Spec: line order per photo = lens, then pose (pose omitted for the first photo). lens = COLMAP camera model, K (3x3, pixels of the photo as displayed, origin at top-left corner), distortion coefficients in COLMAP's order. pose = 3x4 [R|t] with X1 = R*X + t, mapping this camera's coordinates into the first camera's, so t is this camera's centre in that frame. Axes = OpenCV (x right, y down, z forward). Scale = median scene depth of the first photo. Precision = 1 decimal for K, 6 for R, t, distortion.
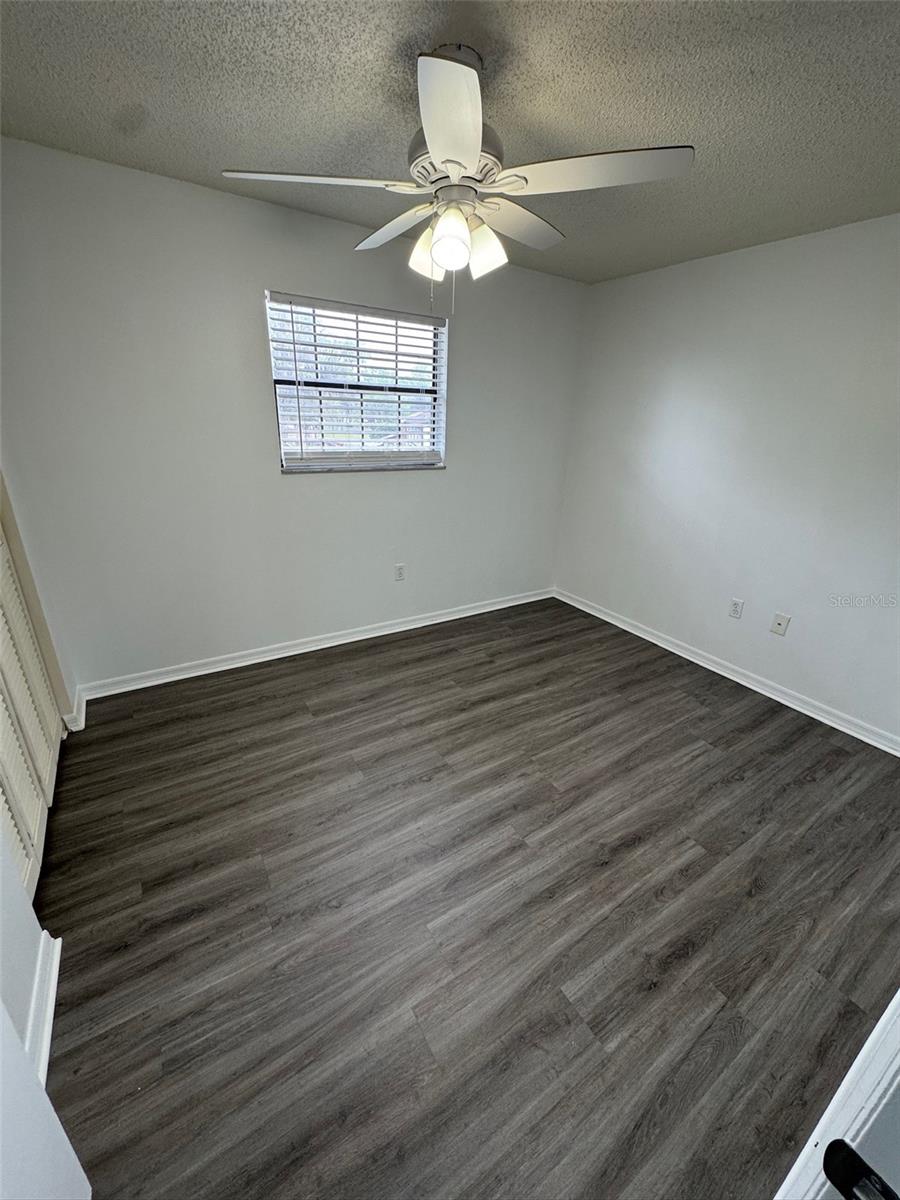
lens RADIAL K [[479.1, 0, 453.7], [0, 479.1, 601.5], [0, 0, 1]] dist [-0.001186, 0.000336]
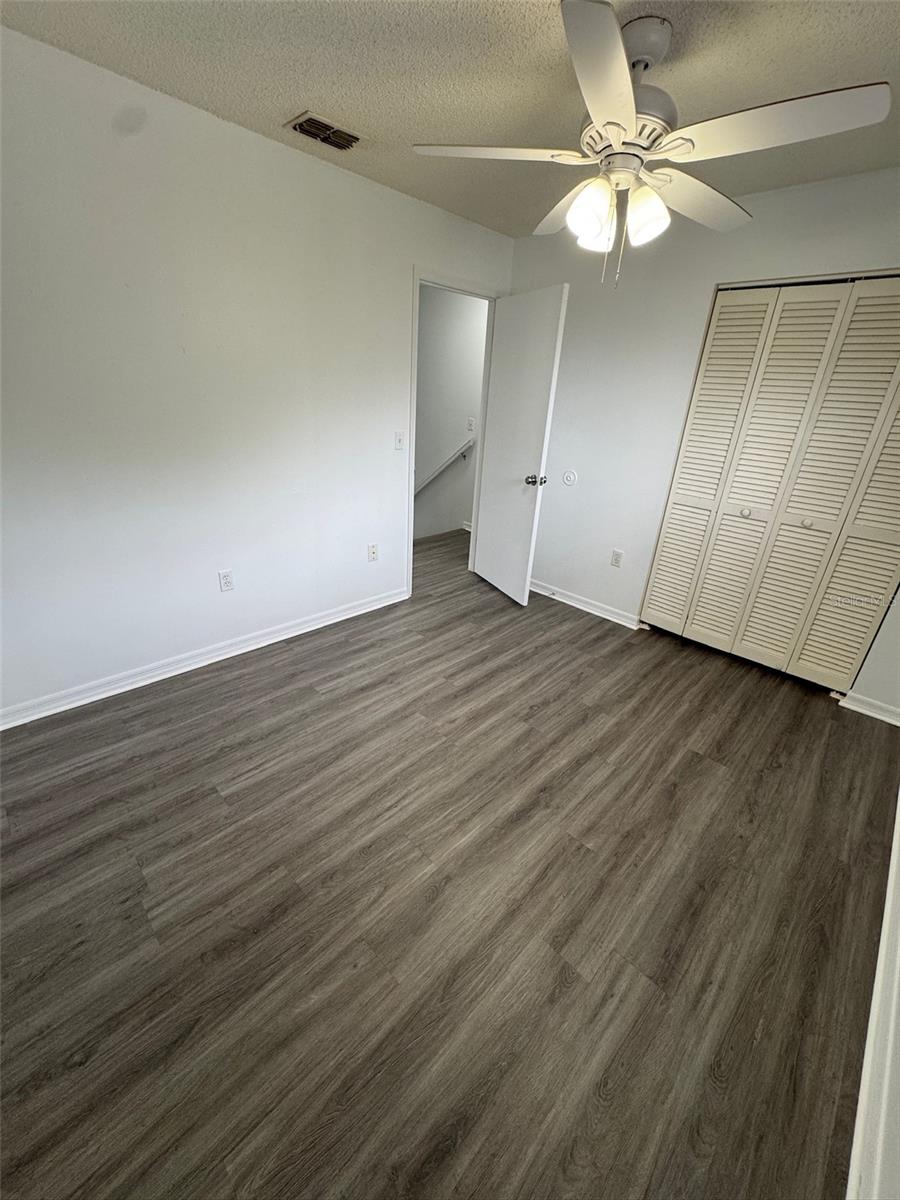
lens RADIAL K [[479.1, 0, 453.7], [0, 479.1, 601.5], [0, 0, 1]] dist [-0.001186, 0.000336]
pose [[-0.969278, 0.002353, -0.245956, 0.377362], [-0.173545, 0.702074, 0.690633, -0.521578], [0.174304, 0.712100, -0.680097, 1.436039]]
